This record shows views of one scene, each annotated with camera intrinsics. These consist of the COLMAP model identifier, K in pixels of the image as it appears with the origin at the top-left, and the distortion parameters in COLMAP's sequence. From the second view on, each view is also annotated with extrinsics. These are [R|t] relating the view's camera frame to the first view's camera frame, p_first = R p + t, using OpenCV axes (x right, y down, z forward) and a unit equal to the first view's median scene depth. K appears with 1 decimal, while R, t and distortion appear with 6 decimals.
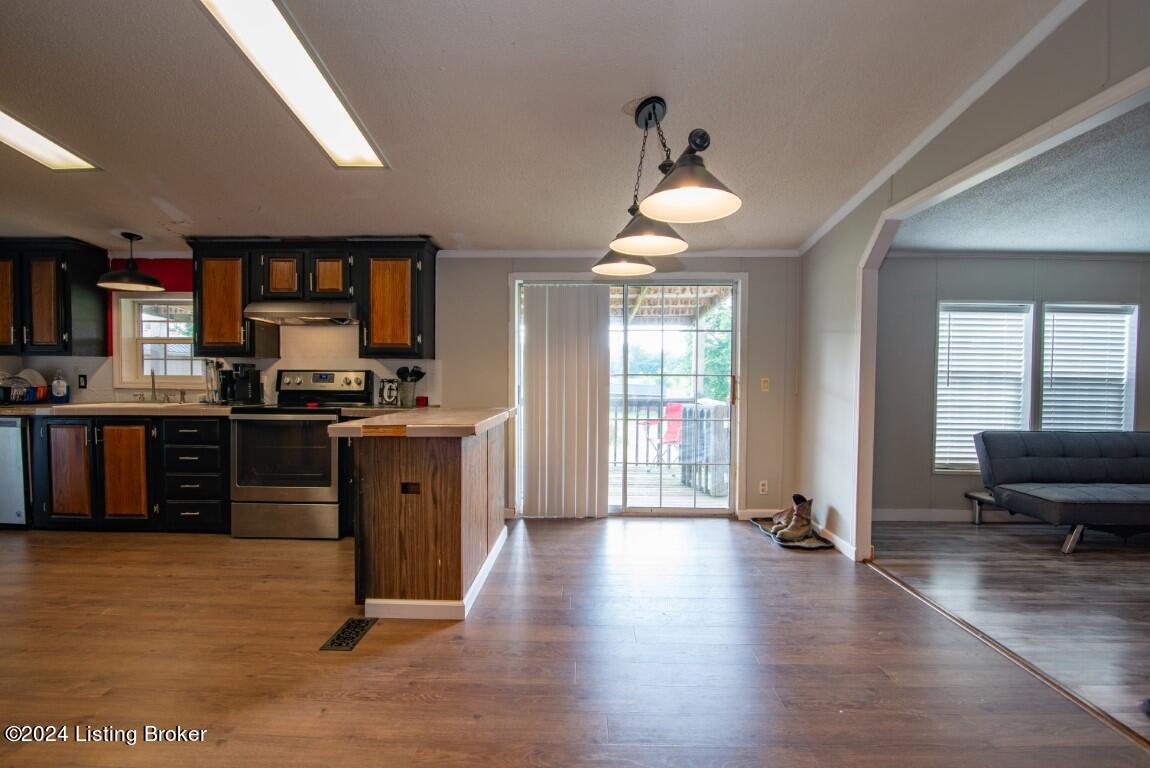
lens RADIAL K [[526.1, 0, 574.7], [0, 526.1, 388.5], [0, 0, 1]] dist [-0.019388, 0.001882]
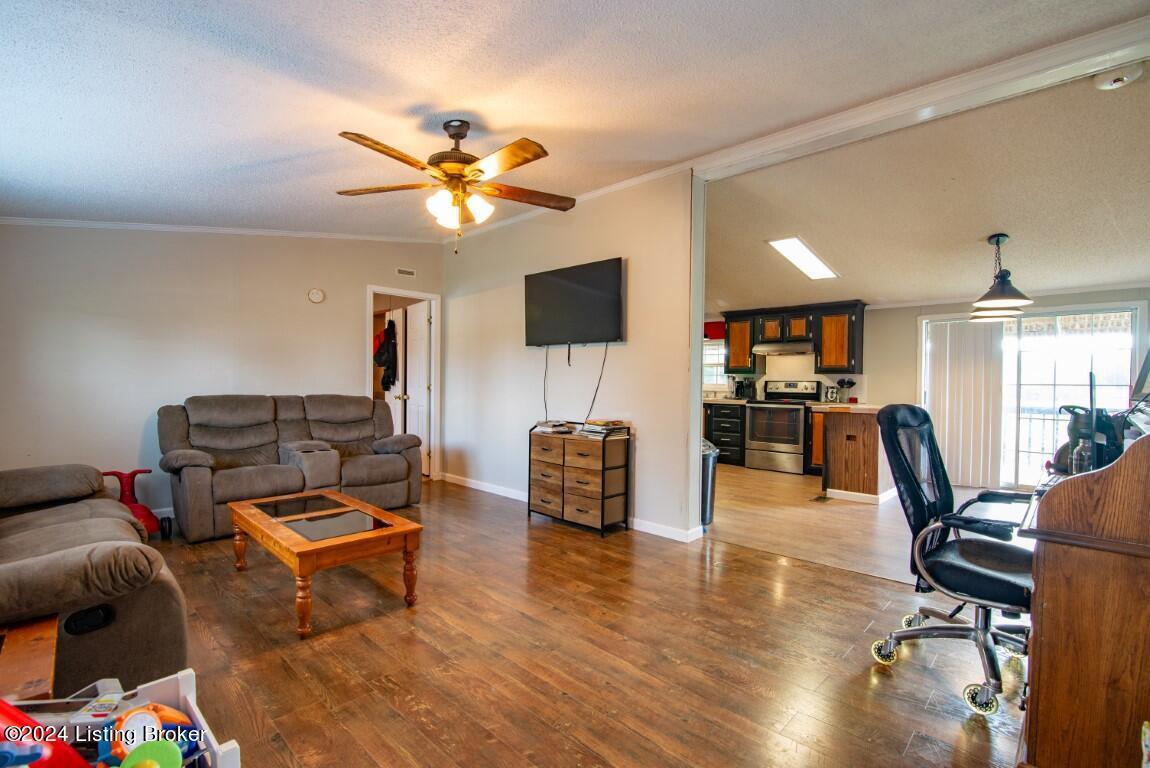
lens RADIAL K [[526.1, 0, 571.6], [0, 526.1, 386.4], [0, 0, 1]] dist [-0.019388, 0.001882]
pose [[0.729248, 0.008129, -0.684201, 0.176536], [-0.025155, 0.999572, -0.014936, 0.027525], [0.683787, 0.028103, 0.729140, -0.762234]]
